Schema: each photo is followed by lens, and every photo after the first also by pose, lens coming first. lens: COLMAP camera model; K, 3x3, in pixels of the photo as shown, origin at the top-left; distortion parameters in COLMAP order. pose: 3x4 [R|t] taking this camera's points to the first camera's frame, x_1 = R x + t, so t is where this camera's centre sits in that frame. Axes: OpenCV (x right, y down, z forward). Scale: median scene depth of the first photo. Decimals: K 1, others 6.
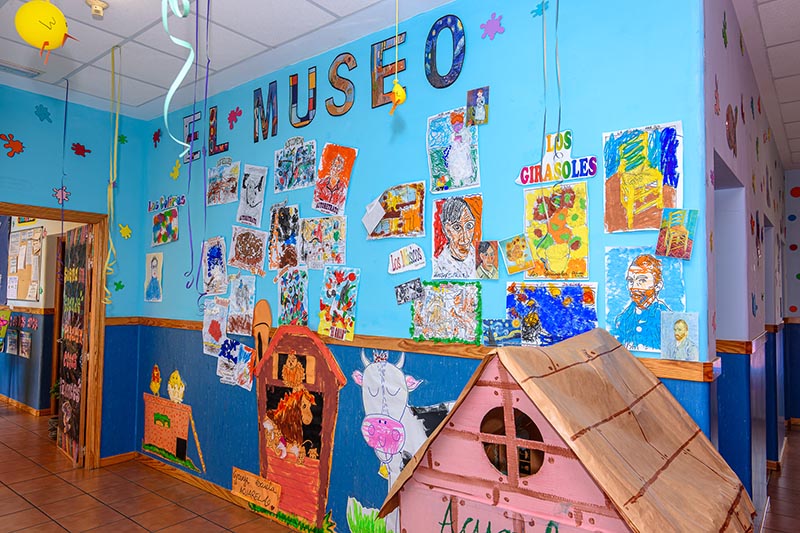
lens RADIAL K [[528.1, 0, 400.4], [0, 528.1, 268.4], [0, 0, 1]] dist [0.004102, 0.000411]
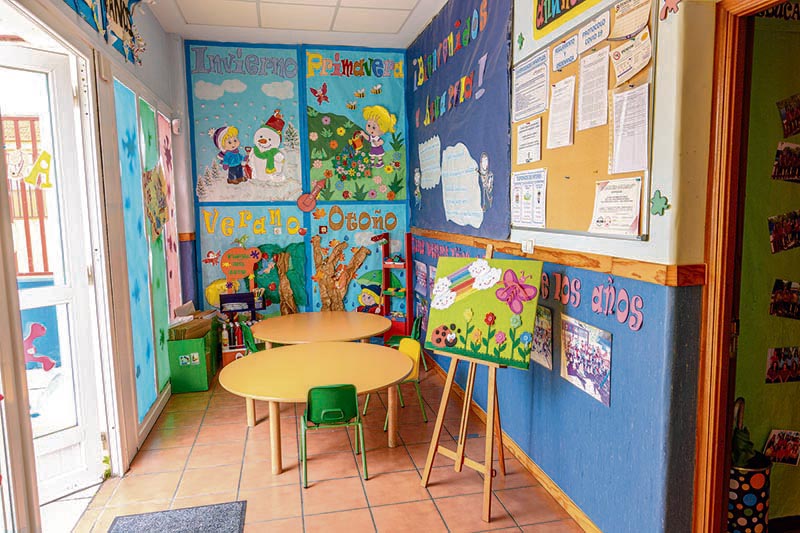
lens RADIAL K [[545.1, 0, 400.0], [0, 545.1, 268.3], [0, 0, 1]] dist [0.004837, -0.000385]
pose [[0.775831, 0.048174, -0.629099, -1.340837], [0.050221, 0.989202, 0.137684, 0.064136], [0.628939, -0.138413, 0.765035, 1.506371]]
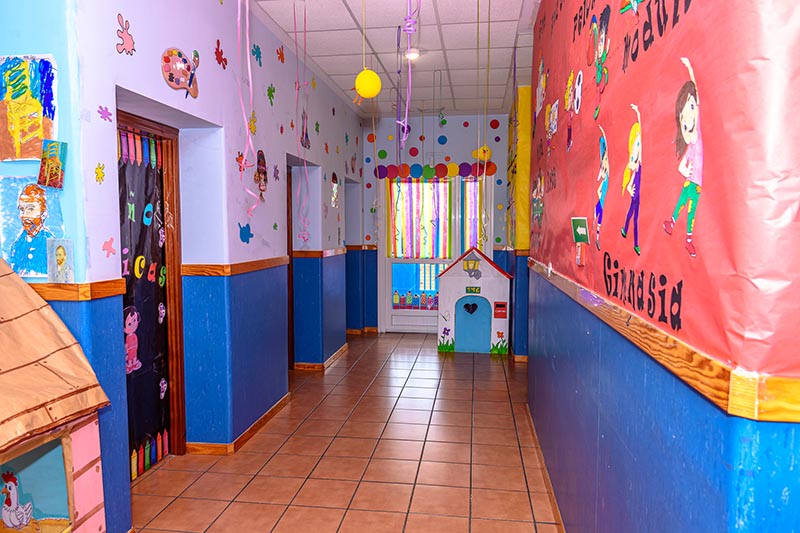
lens RADIAL K [[546.8, 0, 402.1], [0, 546.8, 268.2], [0, 0, 1]] dist [-0.002230, 0.001352]
pose [[0.859836, -0.048818, 0.508232, 0.393329], [-0.011261, 0.993363, 0.114469, 0.004961], [-0.510447, -0.104148, 0.853579, -0.217995]]
